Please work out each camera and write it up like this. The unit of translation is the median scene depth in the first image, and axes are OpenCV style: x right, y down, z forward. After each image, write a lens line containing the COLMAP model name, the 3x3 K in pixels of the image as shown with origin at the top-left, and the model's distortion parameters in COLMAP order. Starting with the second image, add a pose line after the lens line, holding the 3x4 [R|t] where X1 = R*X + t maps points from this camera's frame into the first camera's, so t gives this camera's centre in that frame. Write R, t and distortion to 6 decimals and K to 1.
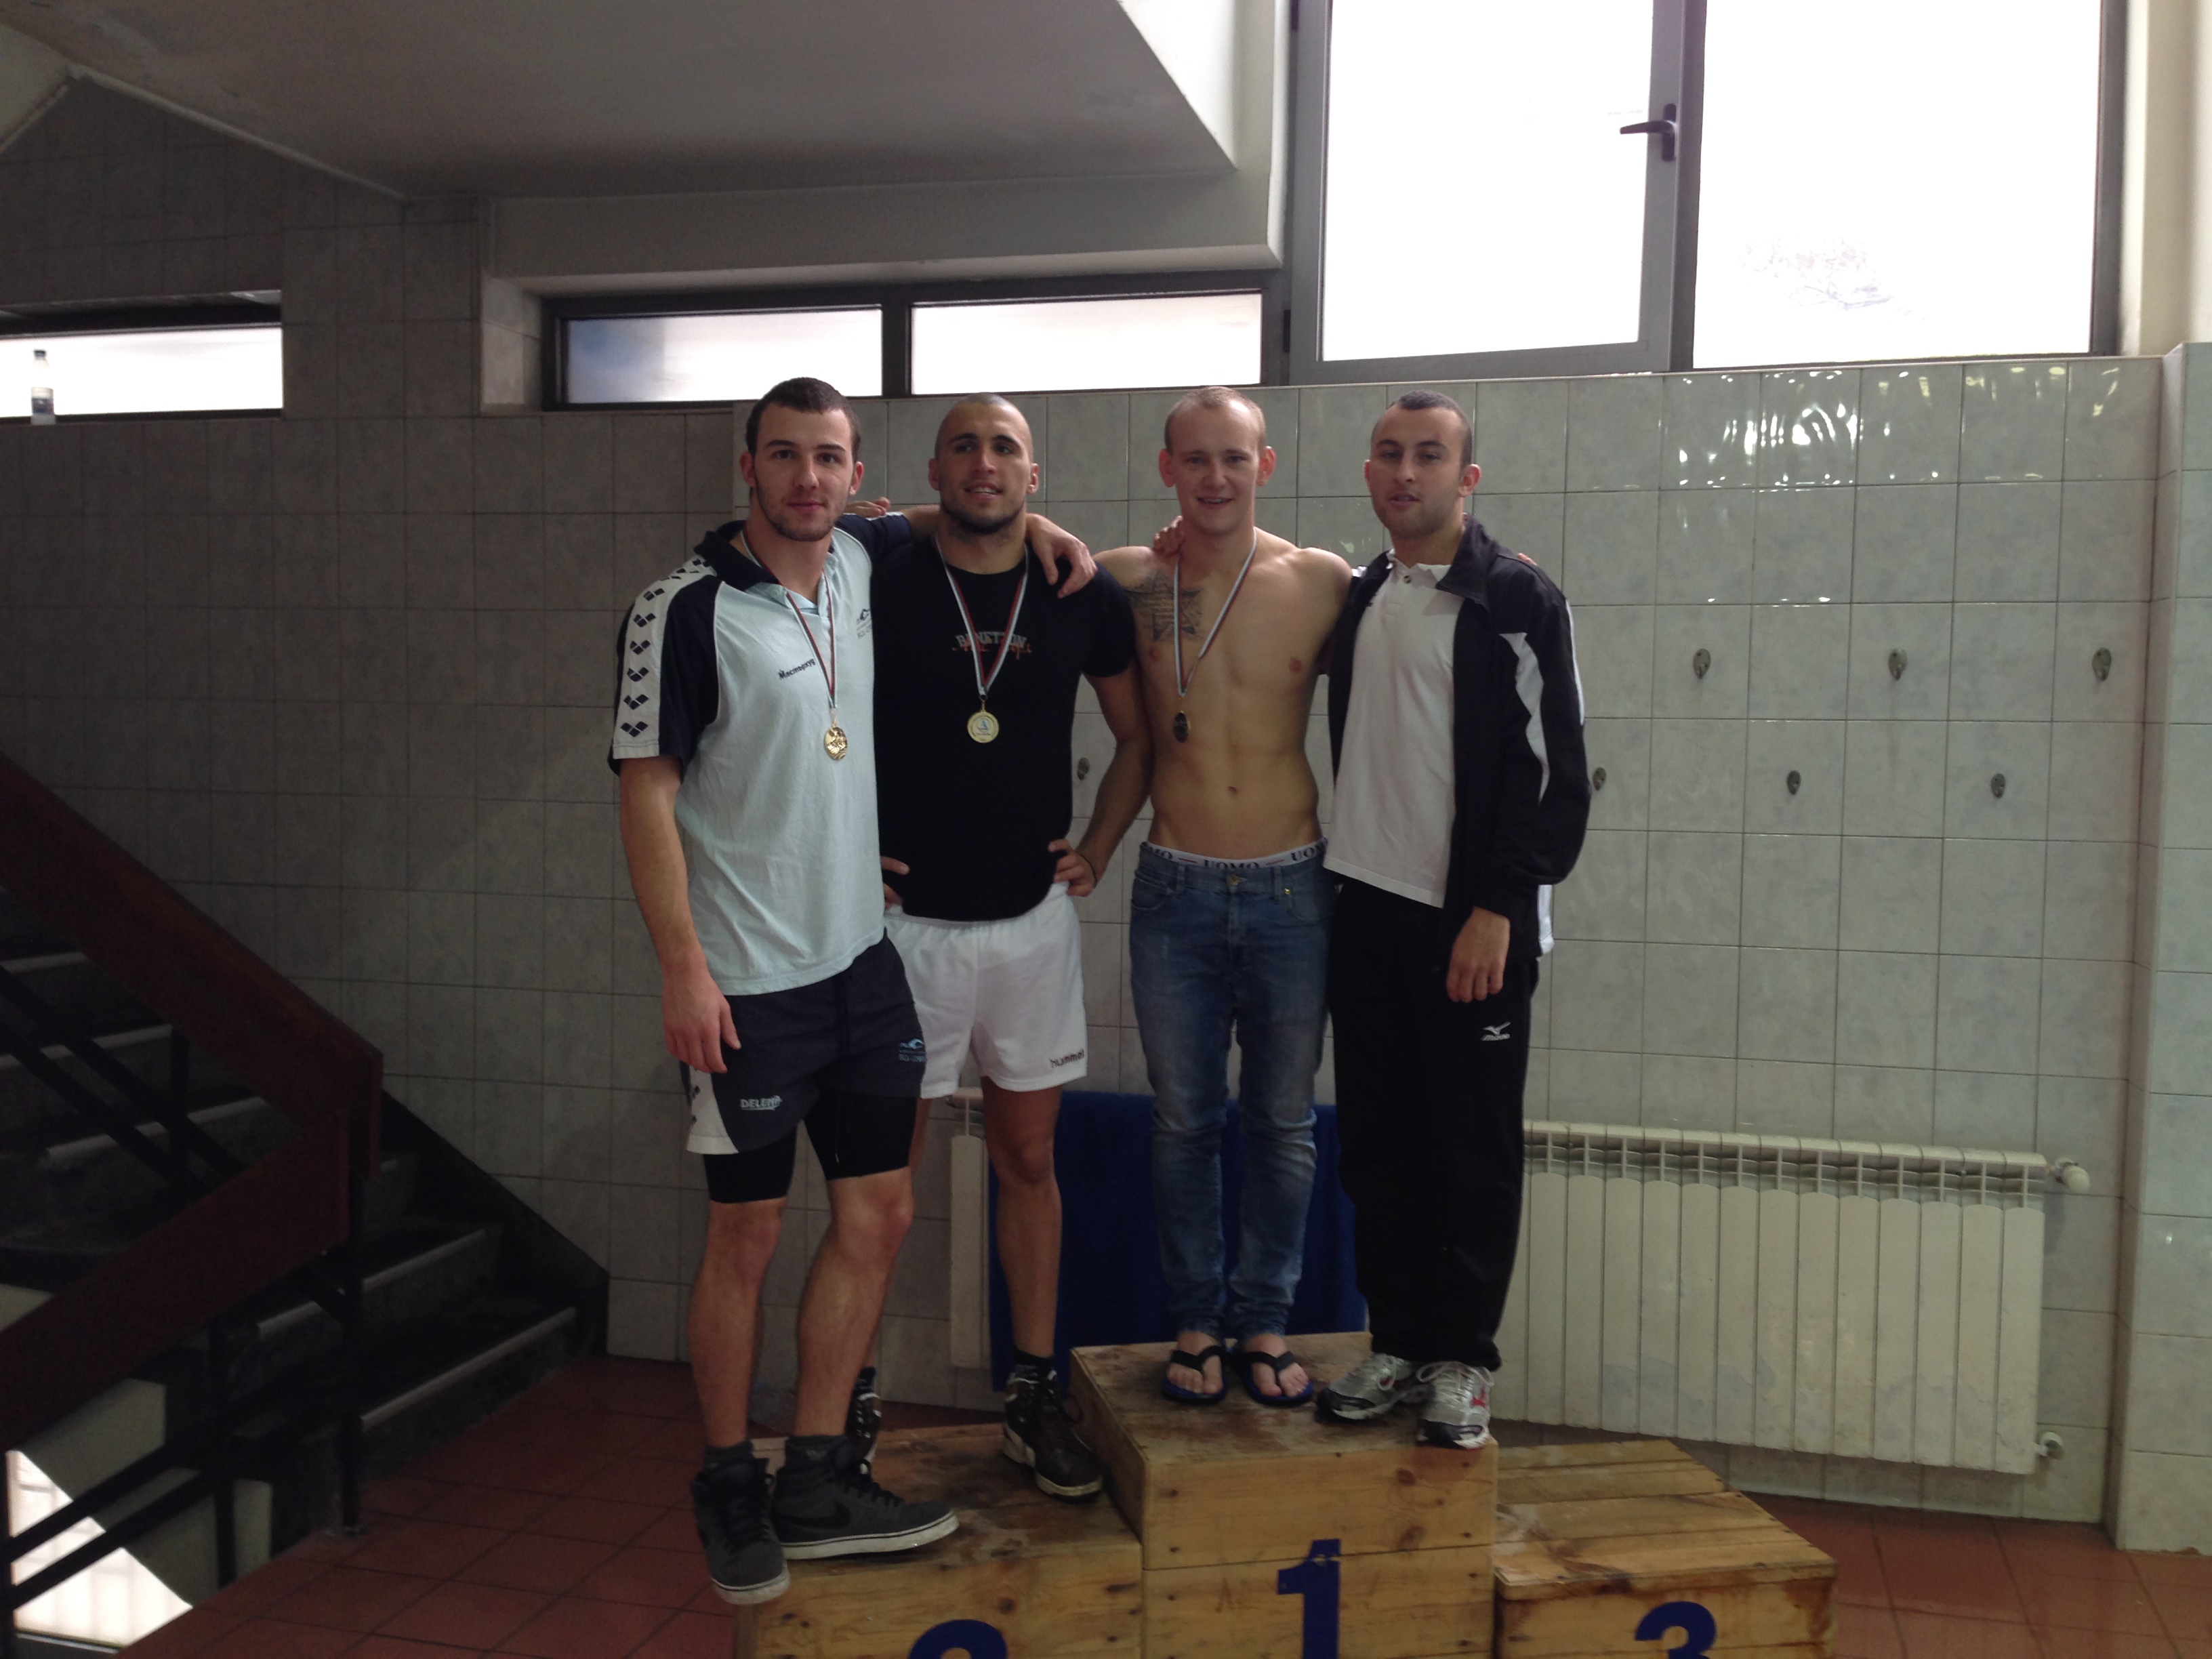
lens RADIAL K [[2059.0, 0, 1070.8], [0, 2059.0, 867.5], [0, 0, 1]] dist [0.037102, 0.000000]
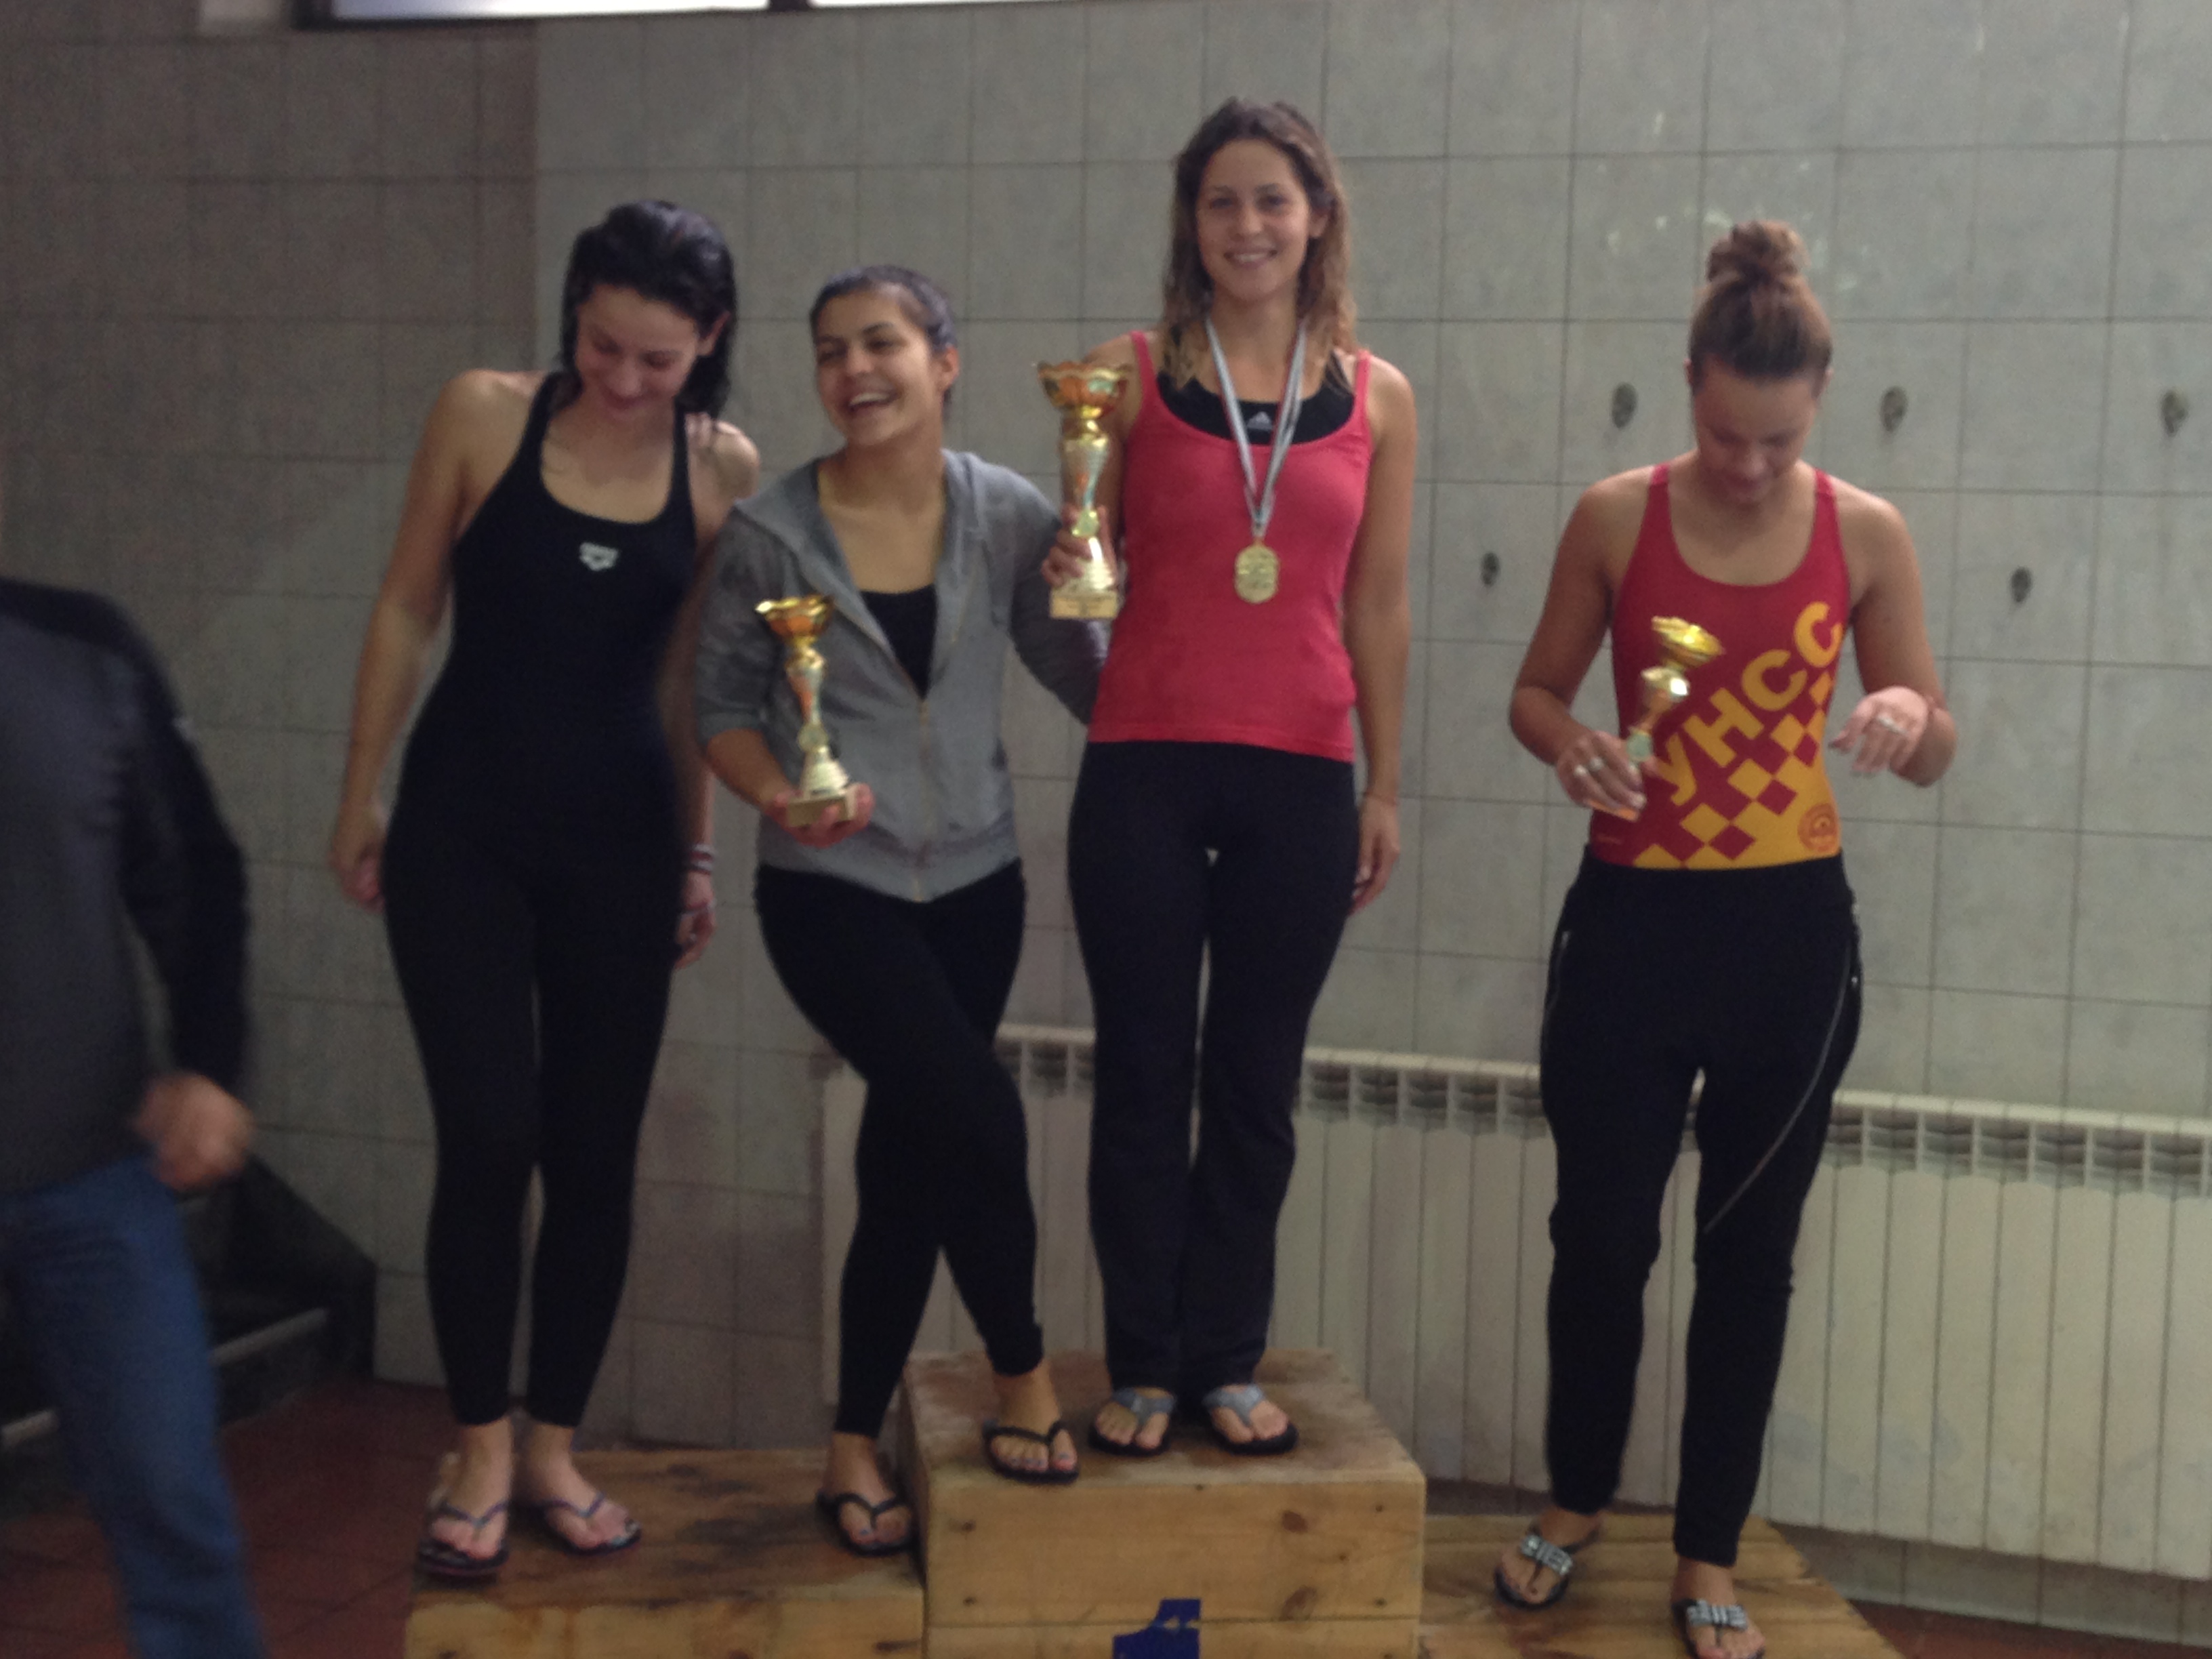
lens RADIAL K [[3378.3, 0, 976.4], [0, 3378.3, 878.8], [0, 0, 1]] dist [0.030747, 0.000000]
pose [[0.994047, 0.018793, -0.107320, 0.128886], [-0.013308, 0.998579, 0.051594, 0.002574], [0.108137, -0.049859, 0.992885, -0.151413]]
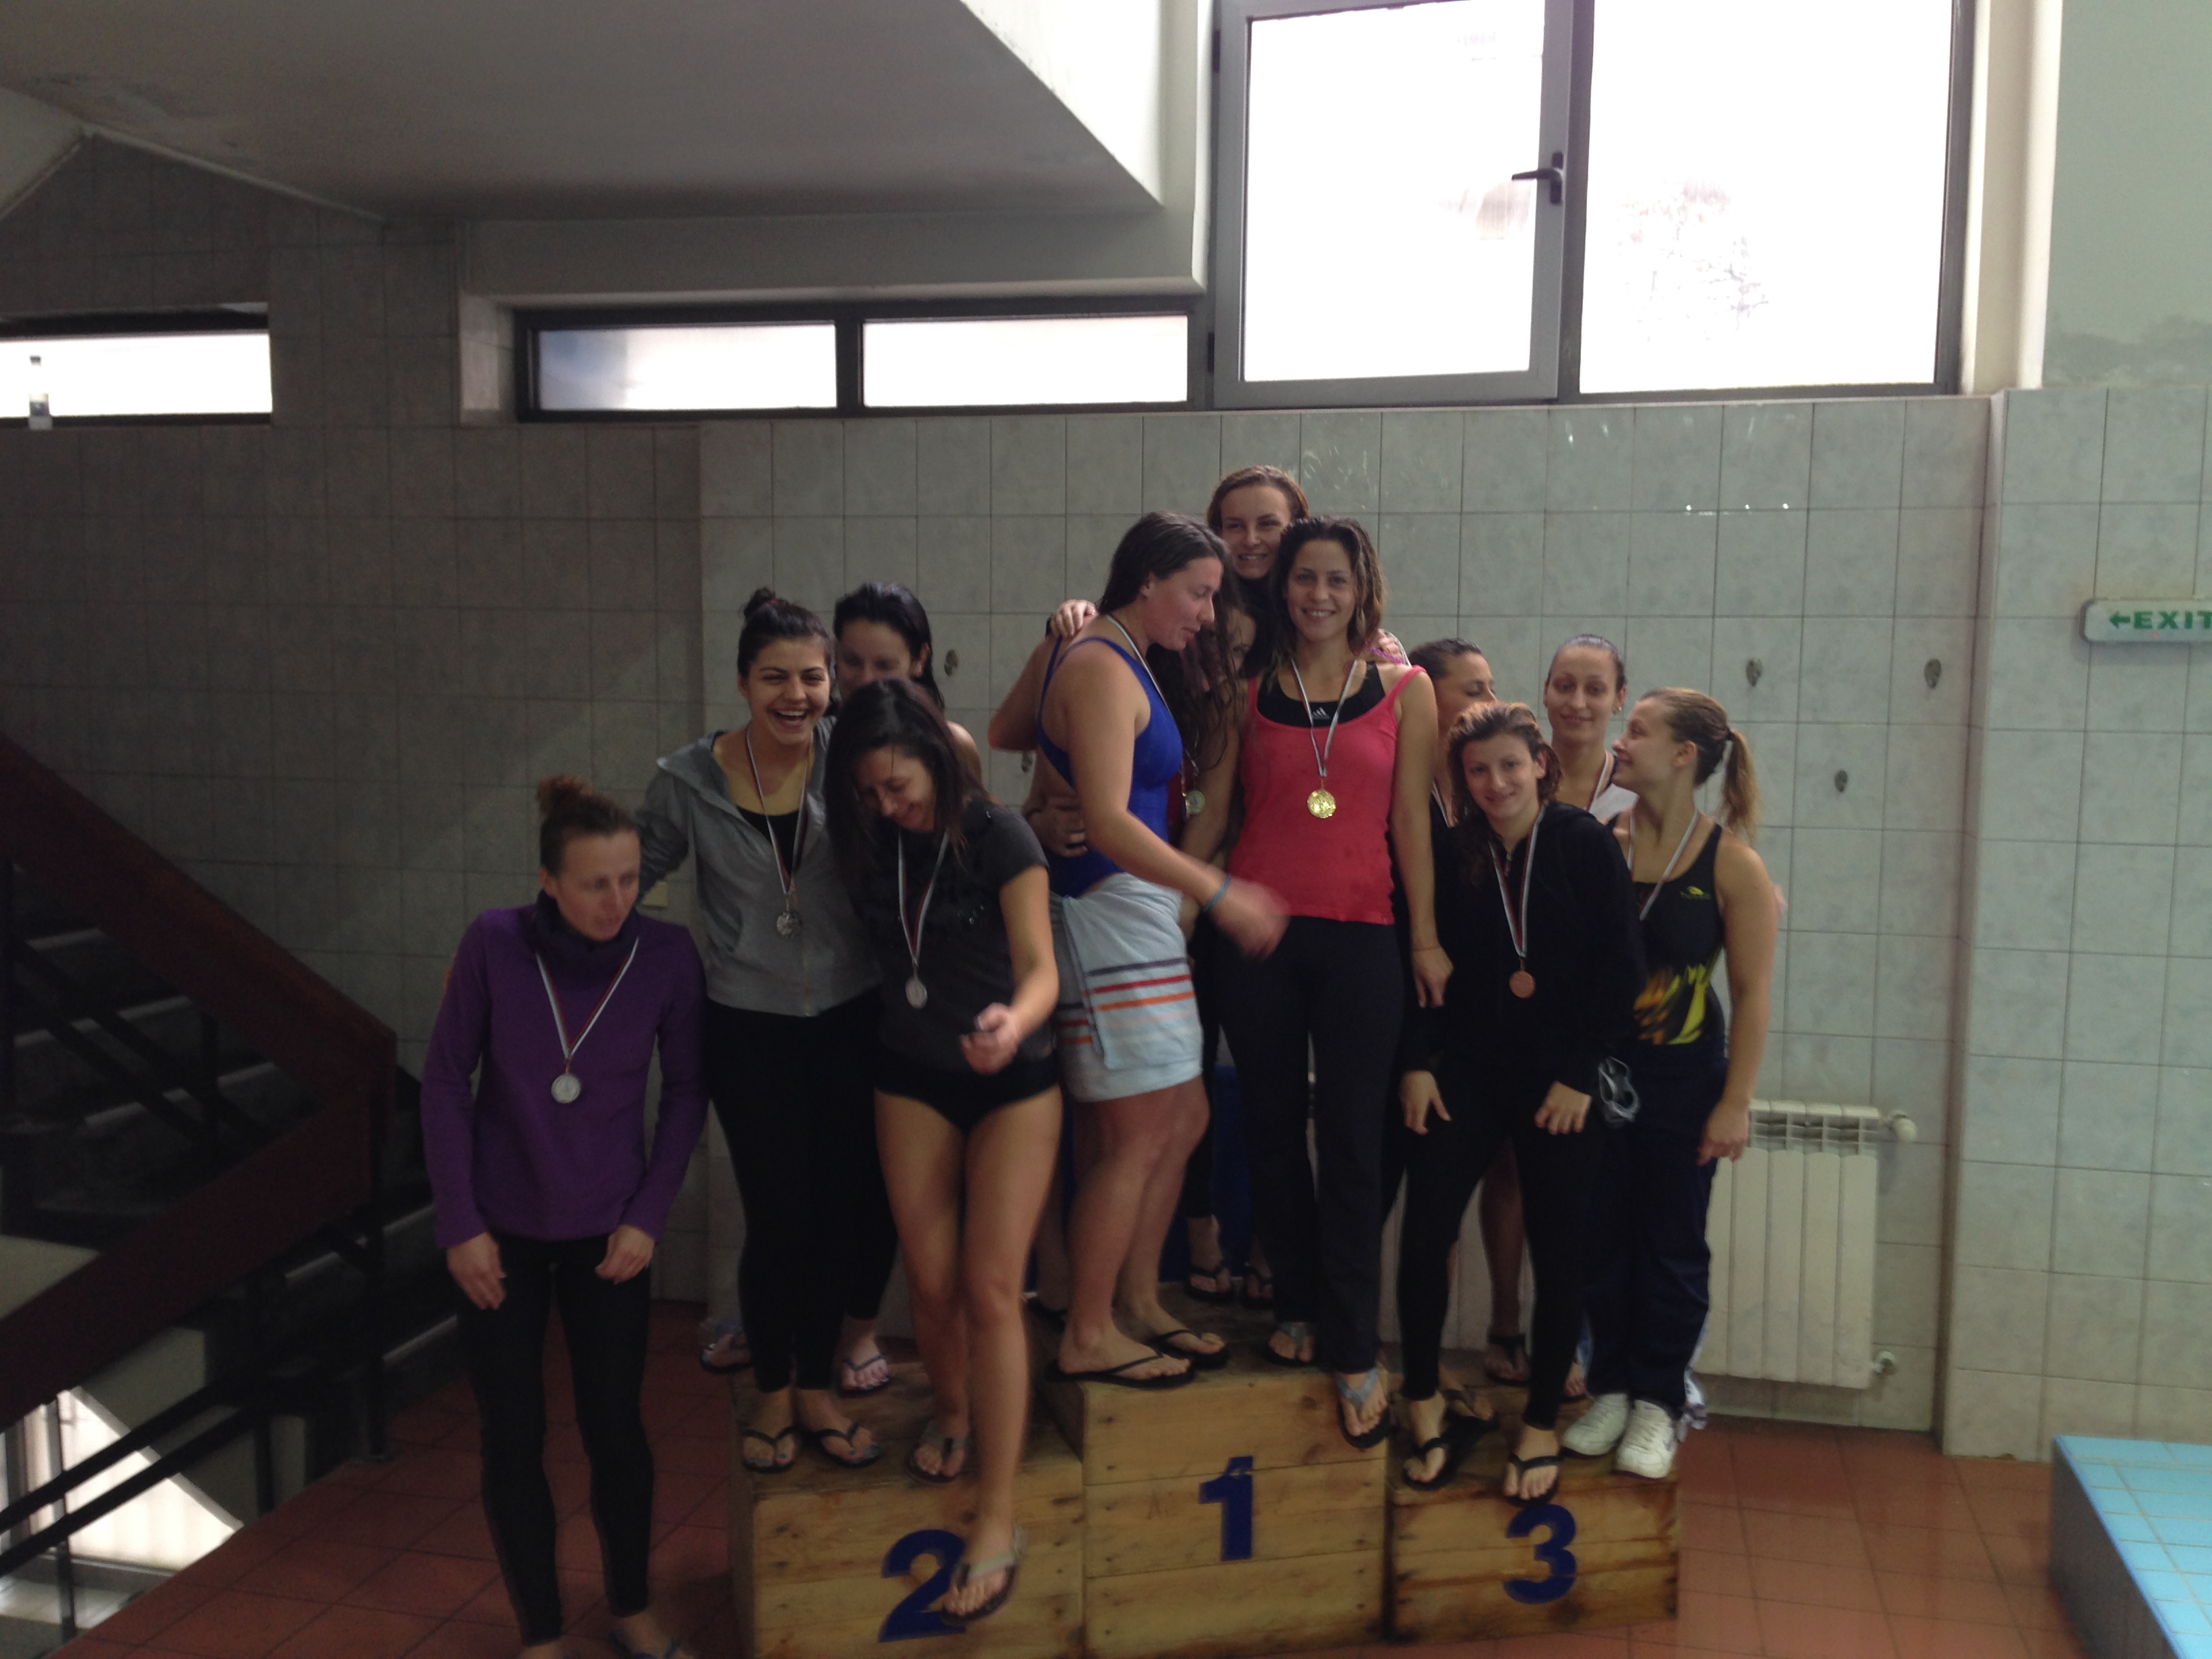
lens RADIAL K [[2059.0, 0, 1056.9], [0, 2059.0, 859.6], [0, 0, 1]] dist [0.037102, 0.000000]
pose [[0.999709, -0.006832, 0.023128, -0.003671], [0.005983, 0.999313, 0.036587, -0.039300], [-0.023362, -0.036438, 0.999063, -0.107213]]
